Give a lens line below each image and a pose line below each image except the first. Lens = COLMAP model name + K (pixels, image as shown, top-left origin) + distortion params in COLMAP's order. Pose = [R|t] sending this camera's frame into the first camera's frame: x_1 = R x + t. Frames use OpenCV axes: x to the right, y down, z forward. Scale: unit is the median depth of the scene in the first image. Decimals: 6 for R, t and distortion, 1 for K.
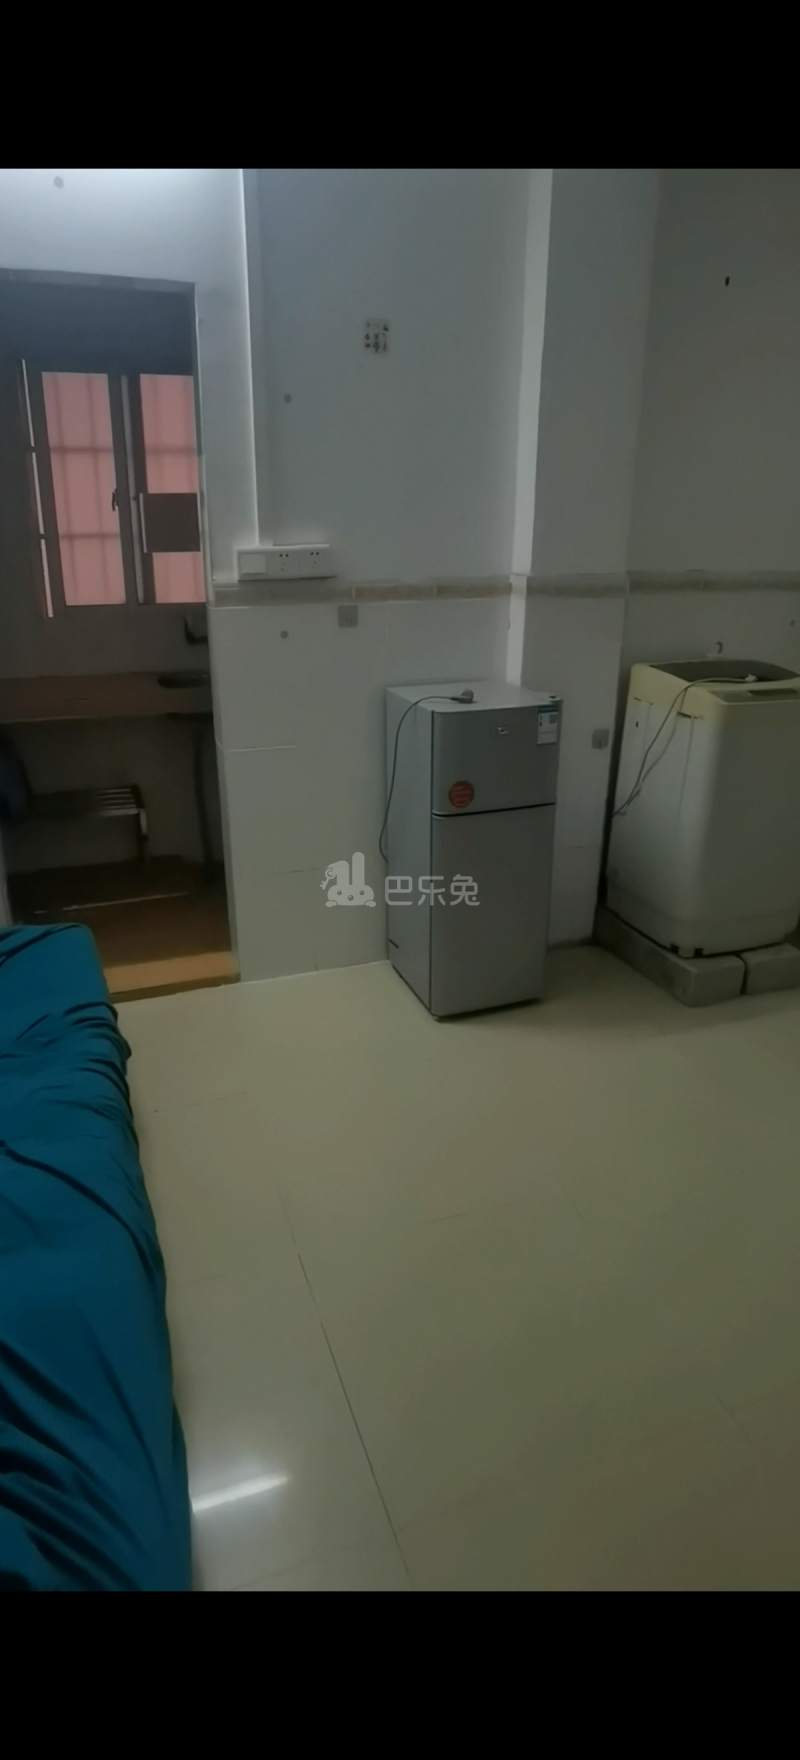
lens RADIAL K [[962.3, 0, 404.1], [0, 962.3, 873.3], [0, 0, 1]] dist [-0.037478, -0.001845]
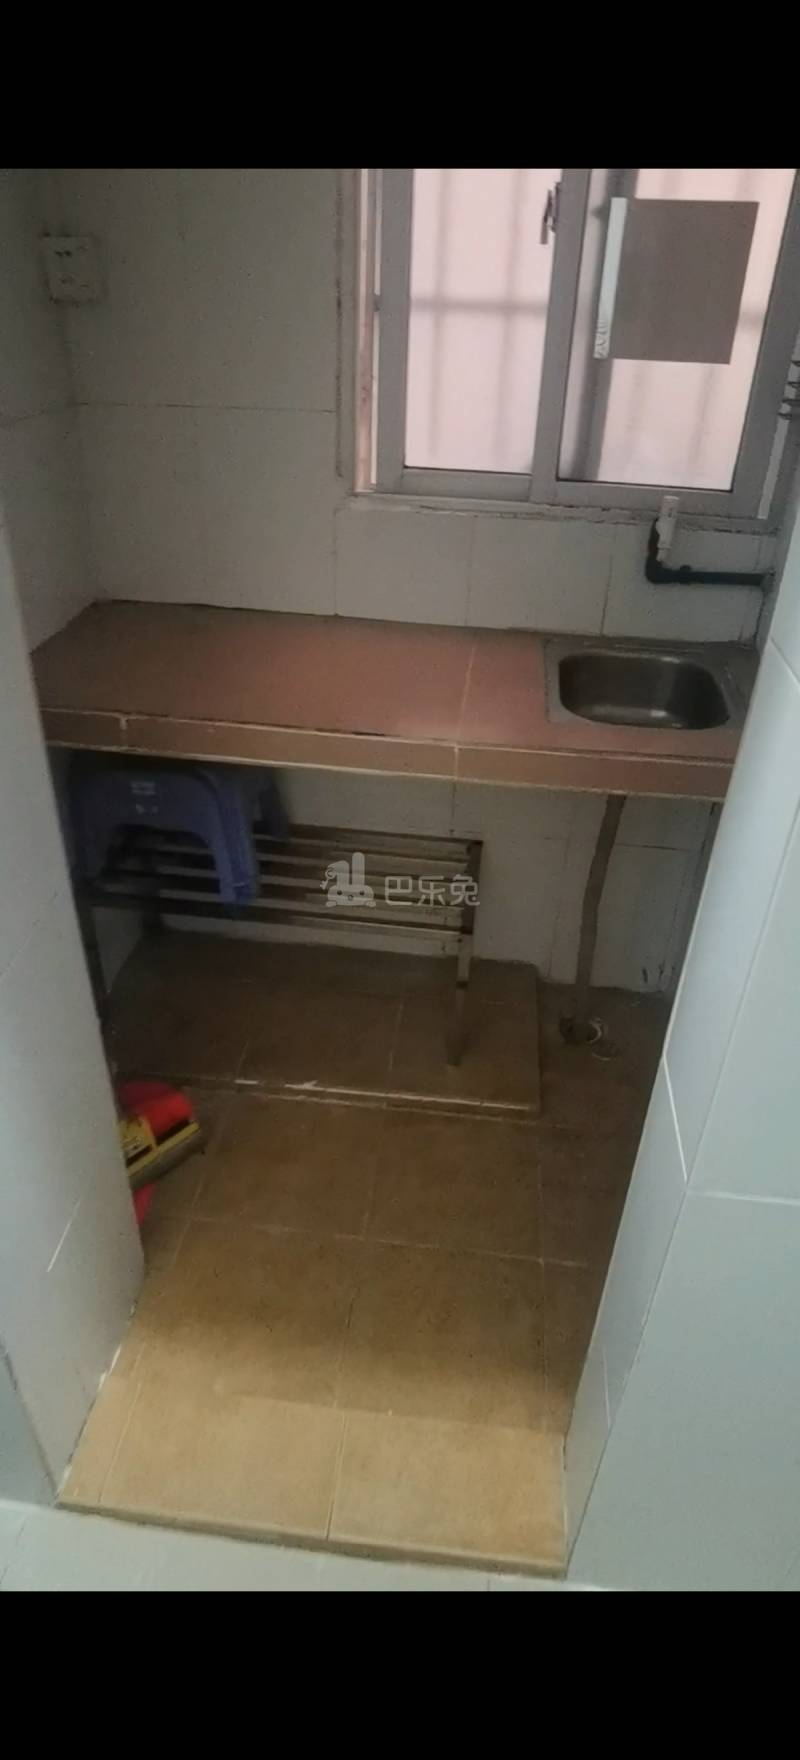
lens RADIAL K [[962.3, 0, 387.0], [0, 962.3, 877.4], [0, 0, 1]] dist [-0.037478, -0.001845]
pose [[0.906298, 0.250581, -0.340344, -0.150876], [-0.170116, 0.953450, 0.248985, -0.200014], [0.386892, -0.167757, 0.906737, 0.531727]]
